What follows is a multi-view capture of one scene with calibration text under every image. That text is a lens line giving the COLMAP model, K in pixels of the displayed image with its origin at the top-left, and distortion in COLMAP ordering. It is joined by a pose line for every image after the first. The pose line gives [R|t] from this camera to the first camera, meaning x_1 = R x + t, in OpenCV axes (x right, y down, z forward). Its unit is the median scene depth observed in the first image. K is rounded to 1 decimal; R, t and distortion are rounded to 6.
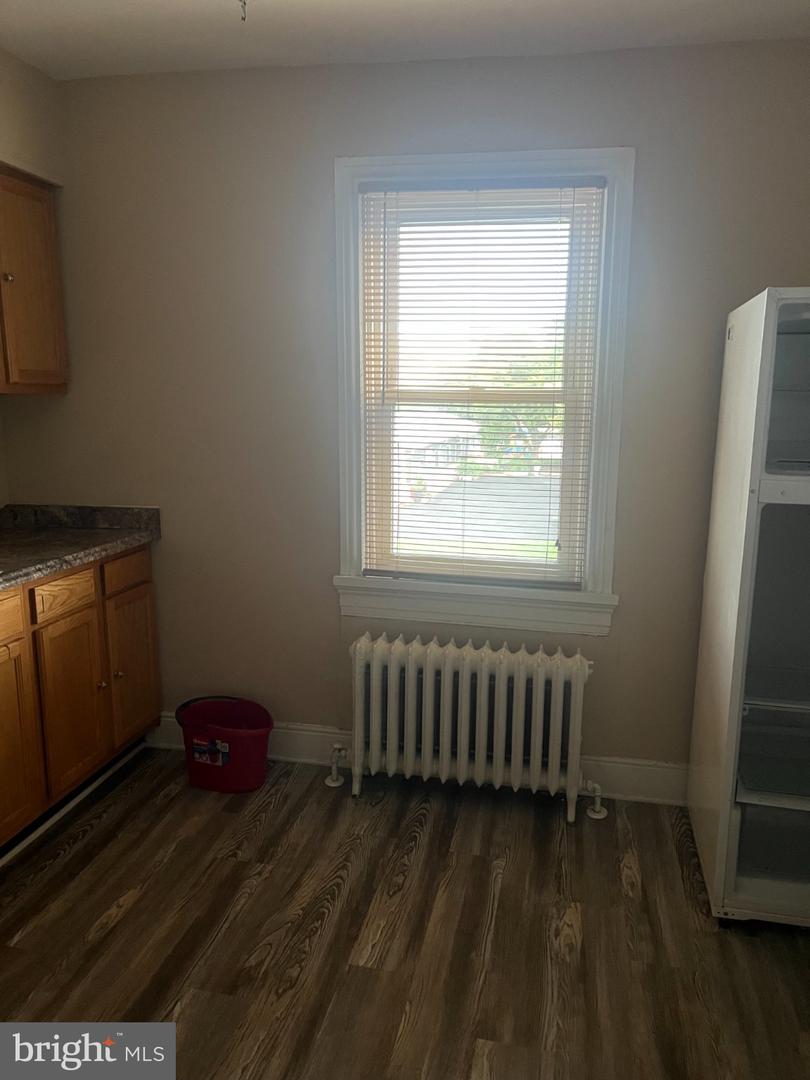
lens RADIAL K [[800.1, 0, 406.6], [0, 800.1, 551.0], [0, 0, 1]] dist [0.036012, -0.042992]
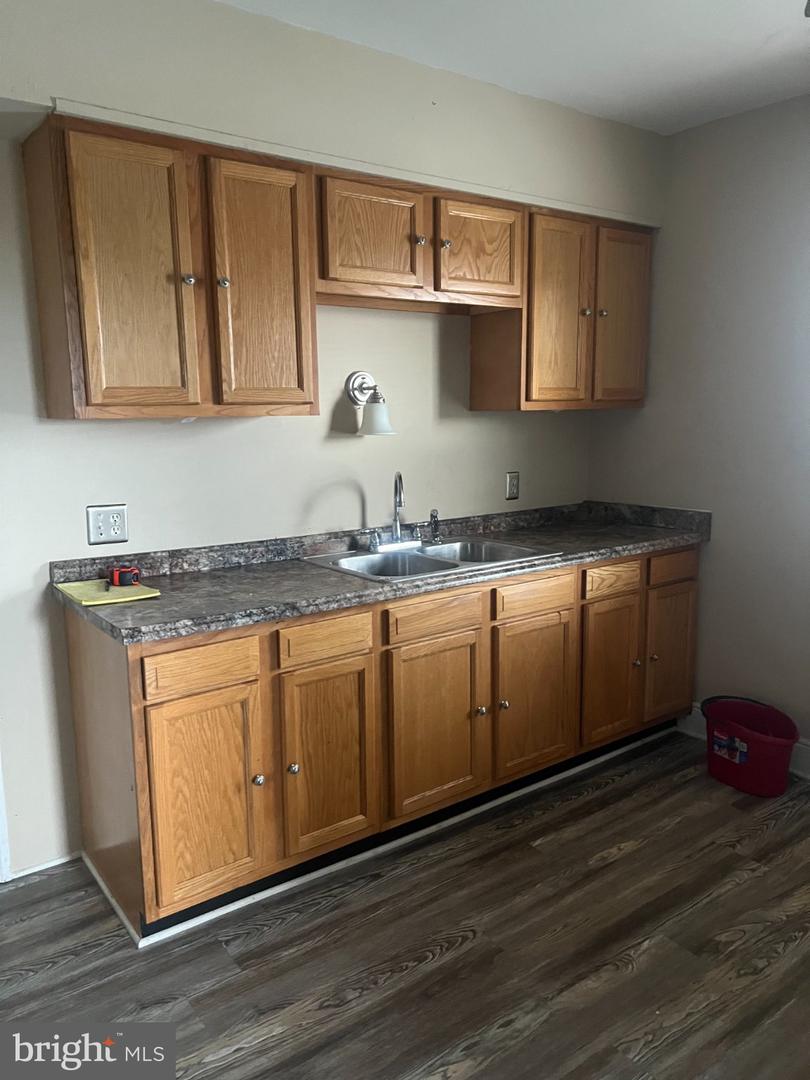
lens RADIAL K [[807.6, 0, 405.0], [0, 807.6, 540.0], [0, 0, 1]] dist [0.001515, 0.000764]
pose [[0.746377, 0.094518, -0.658777, 0.114509], [-0.106371, 0.994081, 0.022110, 0.003141], [0.656967, 0.053572, 0.752013, -0.087451]]
